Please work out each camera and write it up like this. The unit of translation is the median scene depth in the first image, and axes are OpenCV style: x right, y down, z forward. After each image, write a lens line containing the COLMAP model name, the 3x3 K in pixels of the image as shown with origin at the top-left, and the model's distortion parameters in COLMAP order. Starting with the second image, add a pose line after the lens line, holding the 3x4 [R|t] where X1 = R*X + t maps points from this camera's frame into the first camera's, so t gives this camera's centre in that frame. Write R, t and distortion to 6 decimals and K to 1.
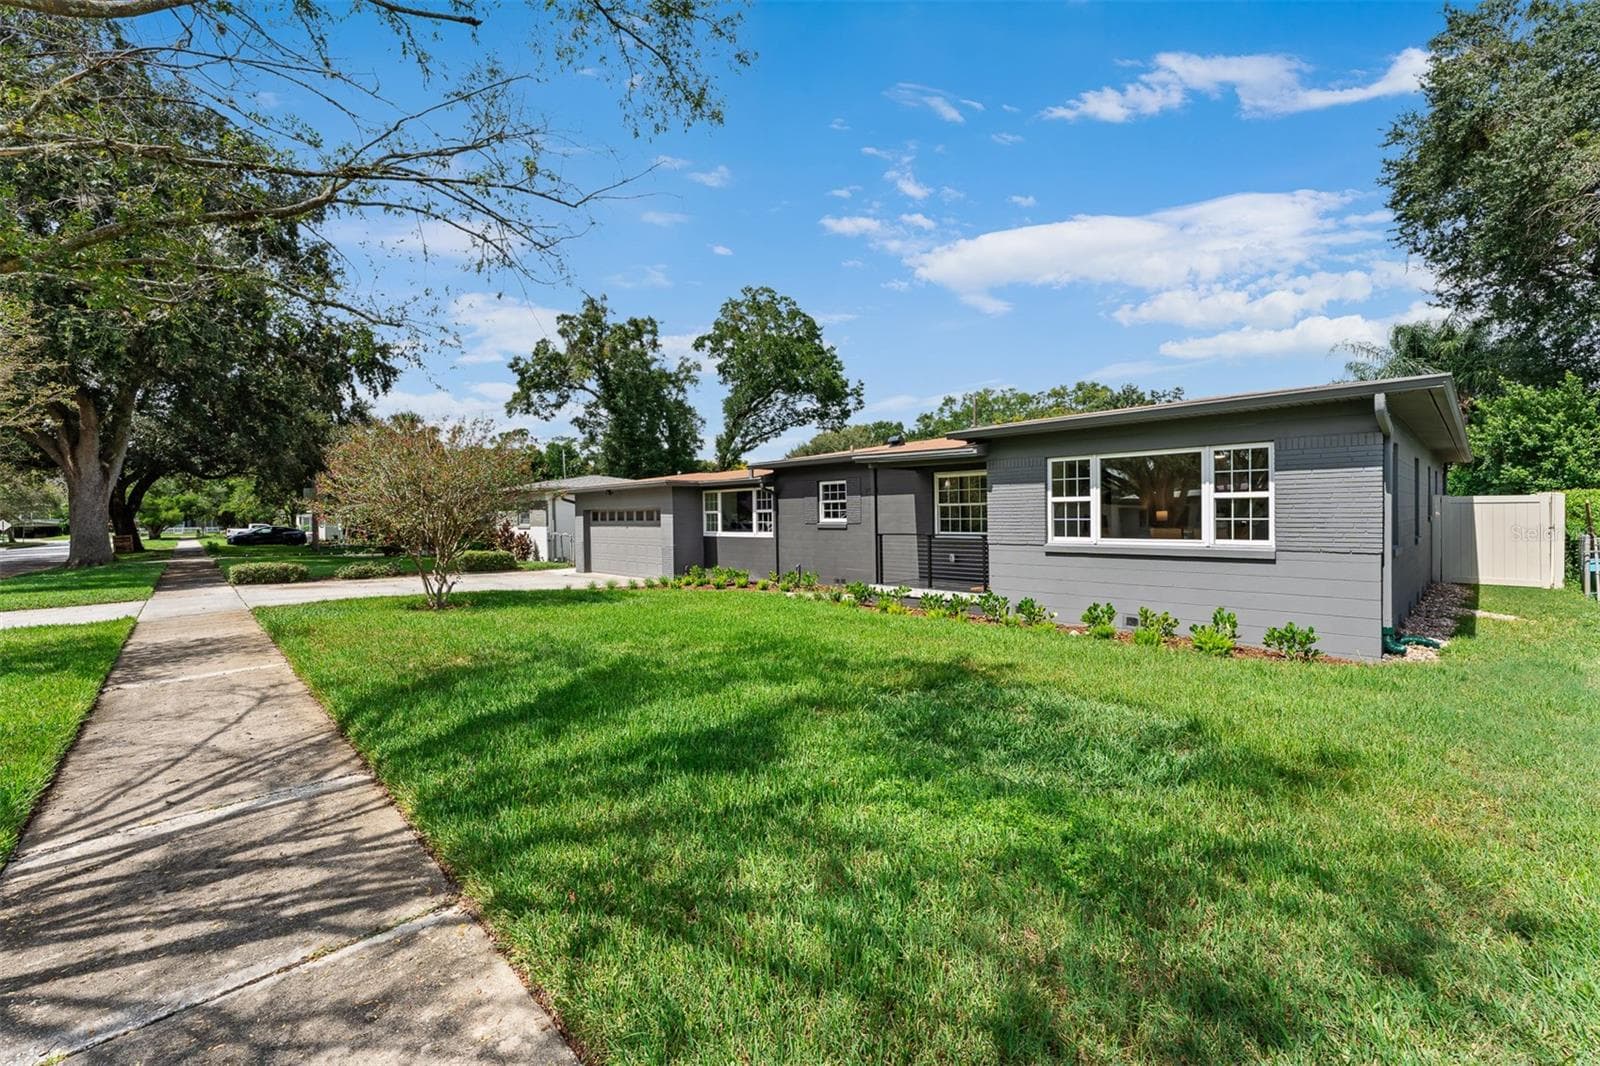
lens RADIAL K [[646.6, 0, 794.5], [0, 646.6, 536.2], [0, 0, 1]] dist [-0.000288, -0.000218]
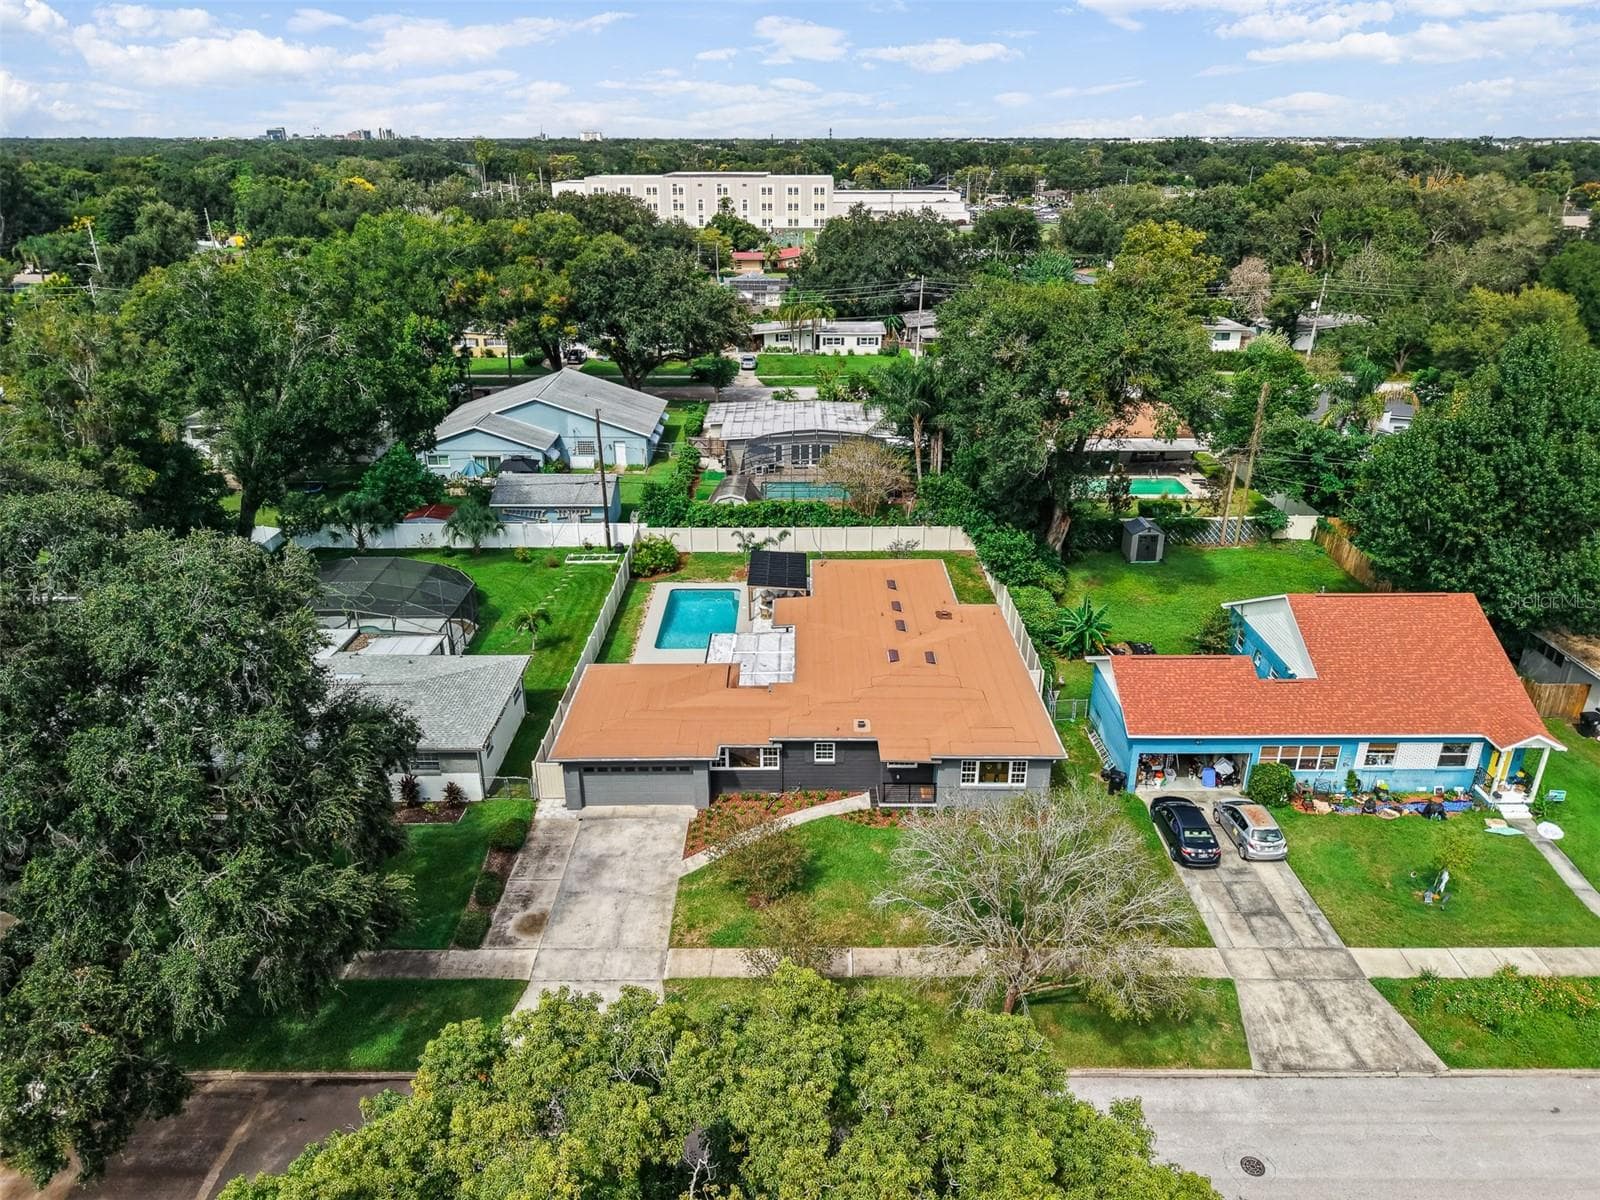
lens RADIAL K [[1099.1, 0, 800.4], [0, 1099.1, 568.5], [0, 0, 1]] dist [0.087205, -0.002103]
pose [[0.688327, -0.248261, 0.681596, -2.946977], [0.015579, 0.944455, 0.328271, -2.325556], [-0.725234, -0.215339, 0.653961, -1.358665]]
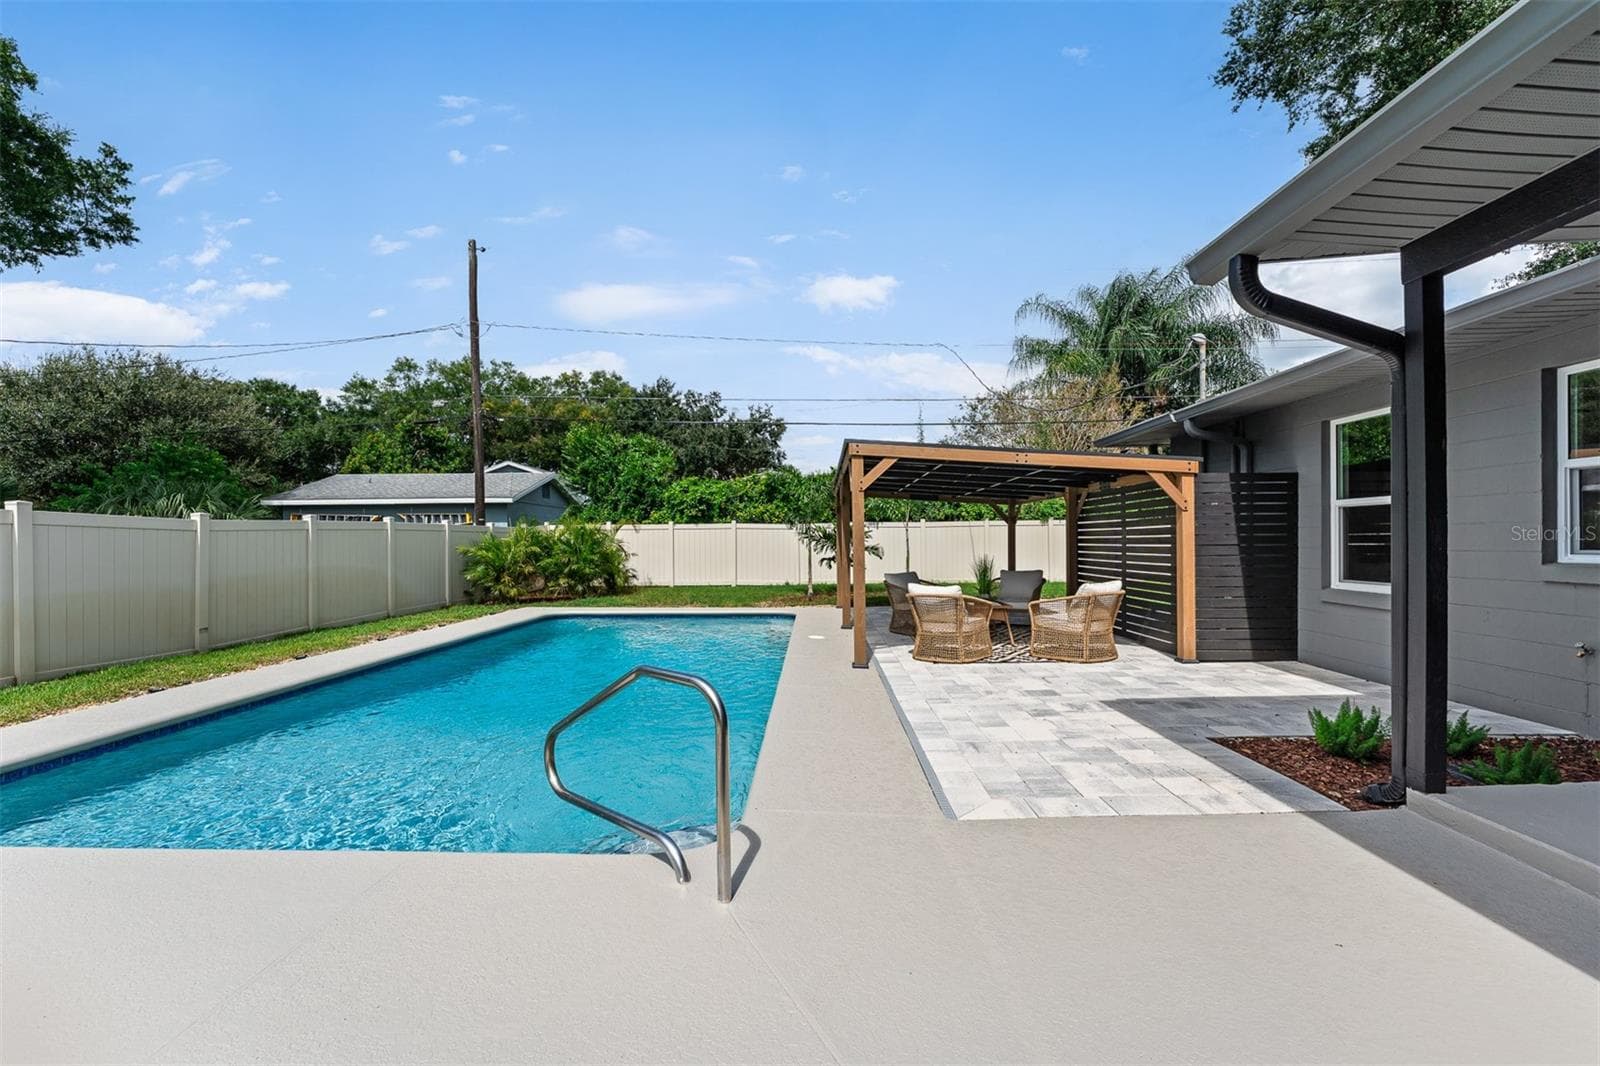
lens RADIAL K [[646.6, 0, 794.5], [0, 646.6, 536.2], [0, 0, 1]] dist [-0.000288, -0.000218]
pose [[0.713143, 0.014054, 0.700878, 0.613613], [0.018189, 0.999091, -0.038541, -0.070179], [-0.700783, 0.040234, 0.712239, 2.530326]]
